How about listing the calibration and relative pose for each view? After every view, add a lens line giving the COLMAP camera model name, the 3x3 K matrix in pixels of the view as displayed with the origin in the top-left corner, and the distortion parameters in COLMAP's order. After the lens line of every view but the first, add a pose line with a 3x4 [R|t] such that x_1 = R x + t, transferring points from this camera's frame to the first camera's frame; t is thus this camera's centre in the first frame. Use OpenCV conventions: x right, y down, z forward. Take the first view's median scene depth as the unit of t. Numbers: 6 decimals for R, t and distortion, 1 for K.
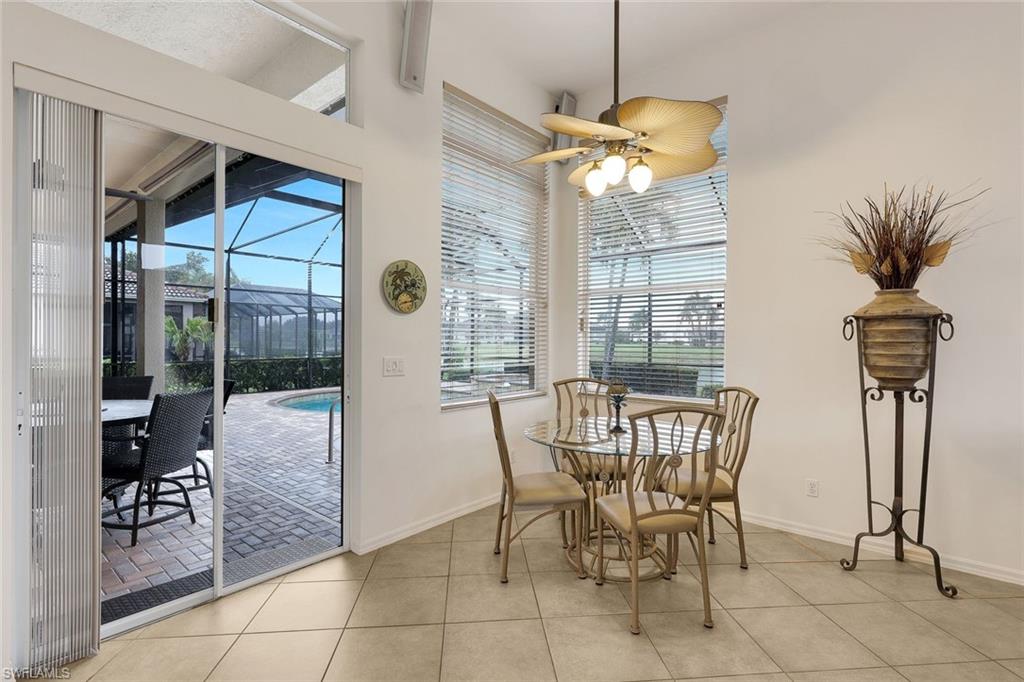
lens RADIAL K [[482.9, 0, 512.0], [0, 482.9, 341.0], [0, 0, 1]] dist [-0.000277, -0.000134]
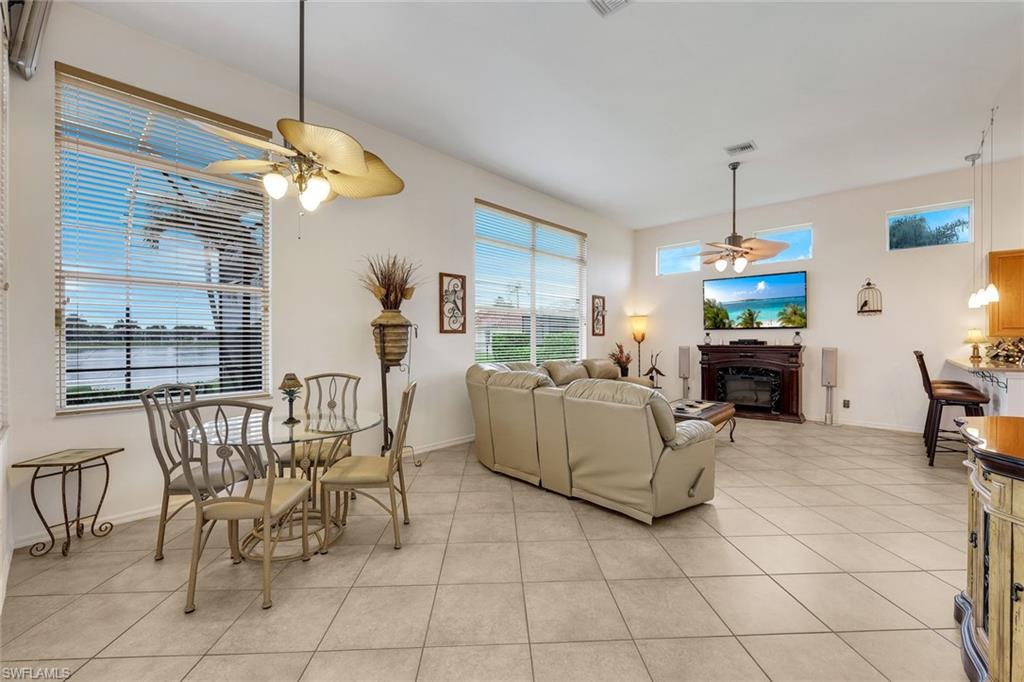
lens RADIAL K [[416.5, 0, 517.0], [0, 416.5, 345.4], [0, 0, 1]] dist [0.000582, 0.000171]
pose [[0.028772, -0.013646, 0.999493, -0.726541], [0.002669, 0.999904, 0.013575, 0.005350], [-0.999582, 0.002277, 0.028806, 0.488862]]
